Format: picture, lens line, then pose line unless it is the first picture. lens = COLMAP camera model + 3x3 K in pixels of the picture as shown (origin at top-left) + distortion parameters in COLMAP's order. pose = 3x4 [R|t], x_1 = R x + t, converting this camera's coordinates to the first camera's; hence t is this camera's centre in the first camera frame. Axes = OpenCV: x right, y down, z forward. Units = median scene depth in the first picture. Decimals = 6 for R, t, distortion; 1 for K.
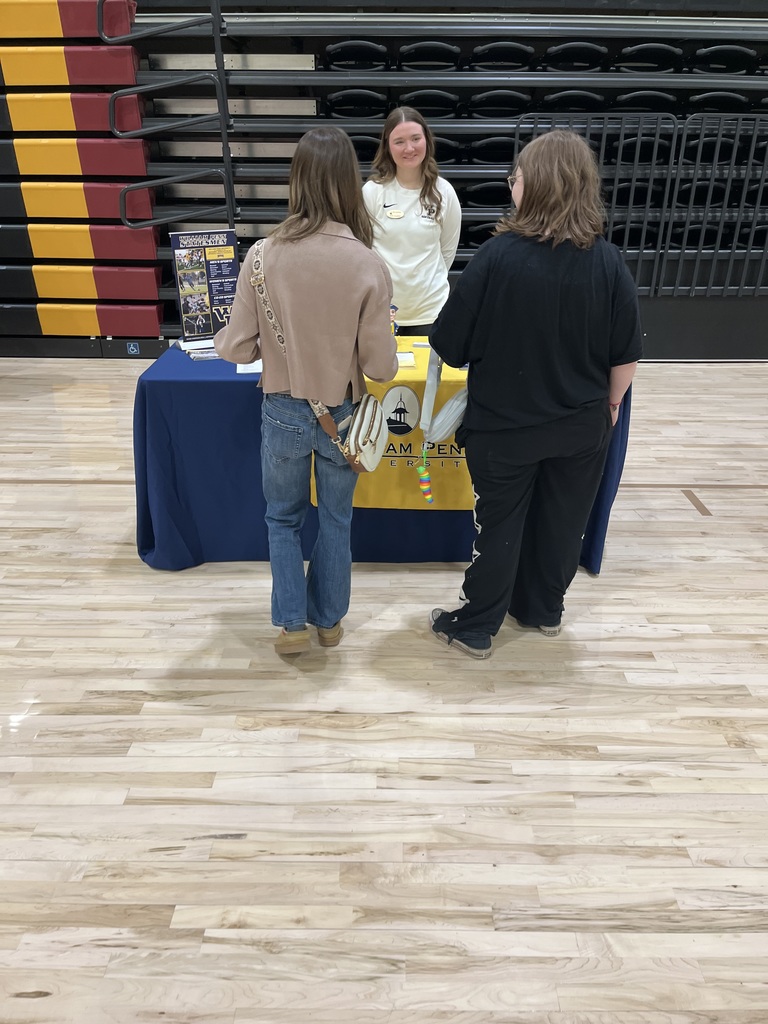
lens RADIAL K [[776.6, 0, 393.9], [0, 776.6, 515.7], [0, 0, 1]] dist [0.039183, -0.063703]
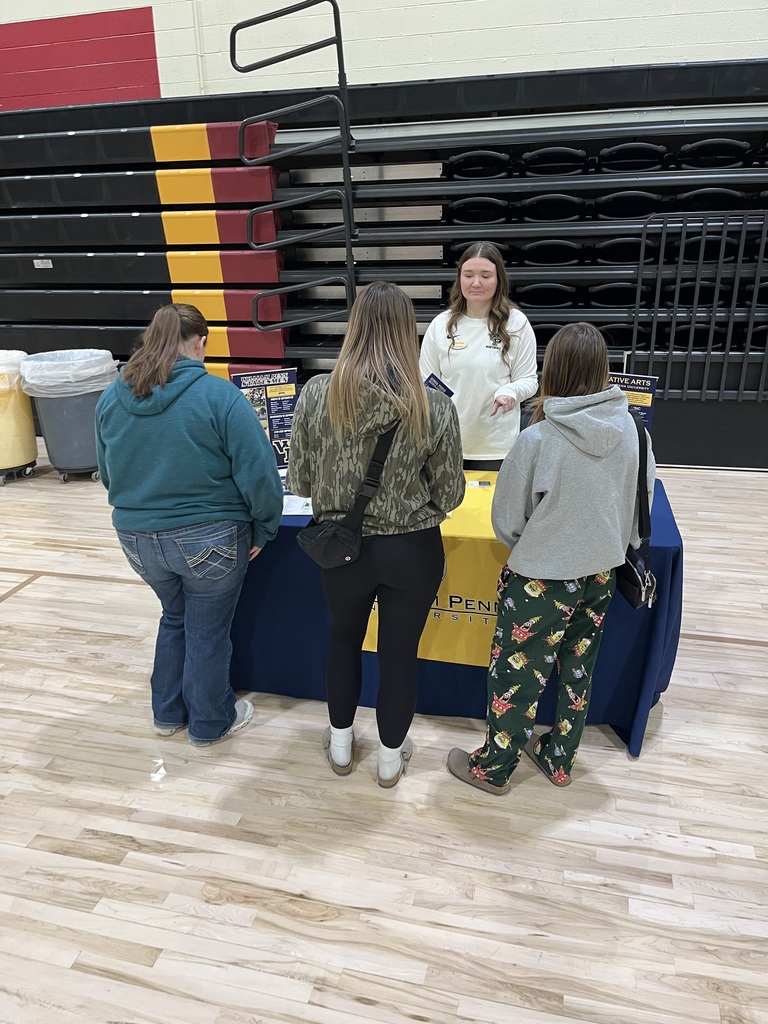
lens RADIAL K [[776.6, 0, 386.9], [0, 776.6, 514.3], [0, 0, 1]] dist [0.039183, -0.063703]
pose [[0.968029, 0.059183, -0.243756, 0.186429], [-0.073054, 0.996160, -0.048256, -0.141863], [0.239964, 0.064521, 0.968635, 0.045344]]
